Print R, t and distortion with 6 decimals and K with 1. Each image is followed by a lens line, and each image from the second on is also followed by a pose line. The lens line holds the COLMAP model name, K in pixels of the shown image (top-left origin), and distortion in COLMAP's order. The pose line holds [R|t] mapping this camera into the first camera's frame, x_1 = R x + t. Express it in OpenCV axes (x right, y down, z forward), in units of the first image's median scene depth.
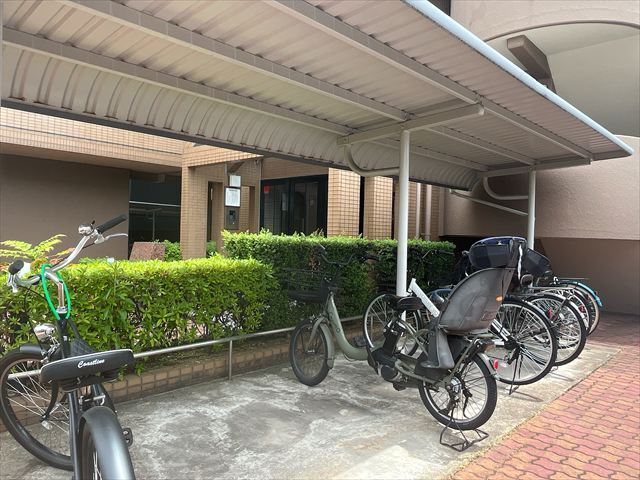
lens RADIAL K [[467.9, 0, 320.0], [0, 467.9, 240.0], [0, 0, 1]] dist [-0.003103, 0.001070]
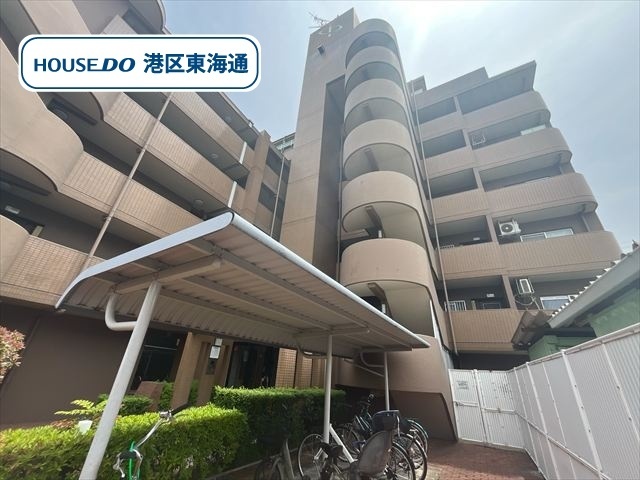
lens RADIAL K [[257.1, 0, 312.2], [0, 257.1, 241.3], [0, 0, 1]] dist [-0.000757, 0.000131]
pose [[0.974465, 0.131283, 0.182164, -0.111349], [-0.037678, 0.895369, -0.443728, -0.085537], [-0.221358, 0.425534, 0.877452, -0.078398]]
